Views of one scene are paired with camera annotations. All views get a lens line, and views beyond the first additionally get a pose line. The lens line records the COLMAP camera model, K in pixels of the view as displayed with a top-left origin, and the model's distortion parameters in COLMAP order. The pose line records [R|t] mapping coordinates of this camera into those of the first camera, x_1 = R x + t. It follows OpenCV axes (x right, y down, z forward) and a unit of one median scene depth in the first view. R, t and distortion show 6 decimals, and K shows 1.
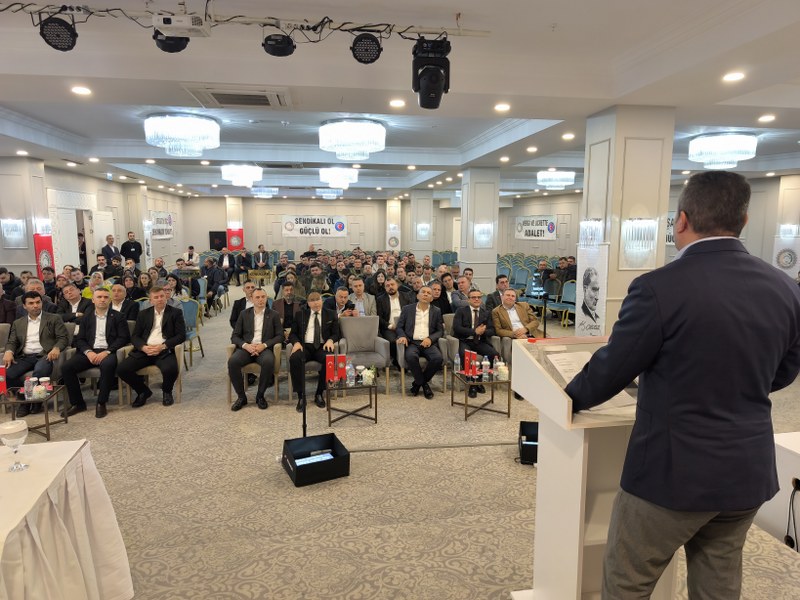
lens RADIAL K [[543.9, 0, 403.4], [0, 543.9, 304.3], [0, 0, 1]] dist [0.027263, -0.034948]
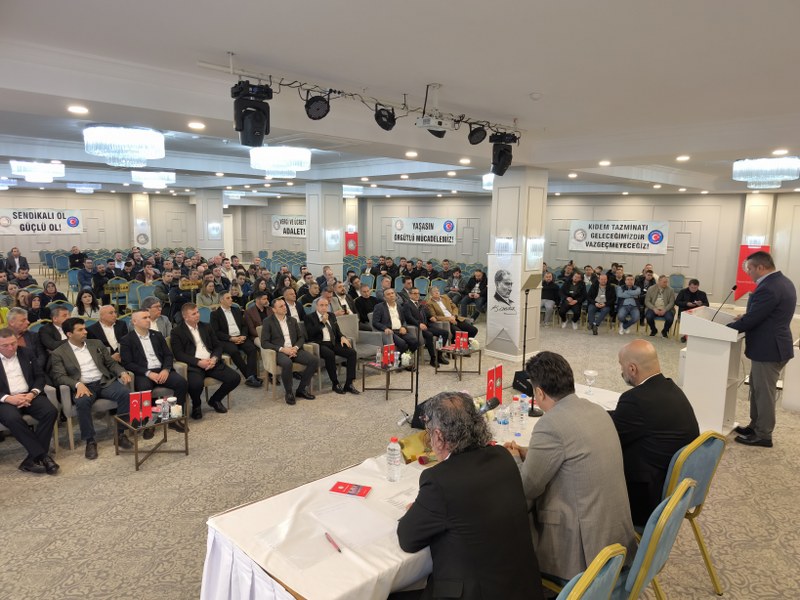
lens RADIAL K [[543.9, 0, 401.7], [0, 543.9, 300.7], [0, 0, 1]] dist [0.027263, -0.034948]
pose [[0.829233, -0.070136, 0.554485, -0.556223], [0.063251, 0.997498, 0.031579, -0.035775], [-0.555313, 0.008885, 0.831594, -0.071902]]
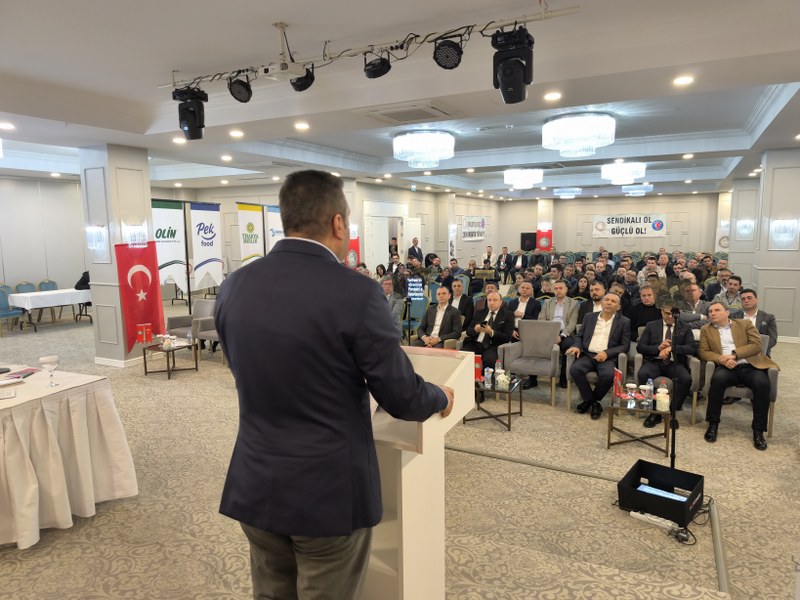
lens RADIAL K [[543.9, 0, 403.6], [0, 543.9, 298.7], [0, 0, 1]] dist [0.027263, -0.034948]
pose [[0.810355, 0.059724, -0.582887, 0.242901], [-0.066283, 0.997750, 0.010083, -0.008710], [0.582178, 0.030465, 0.812491, 0.067340]]
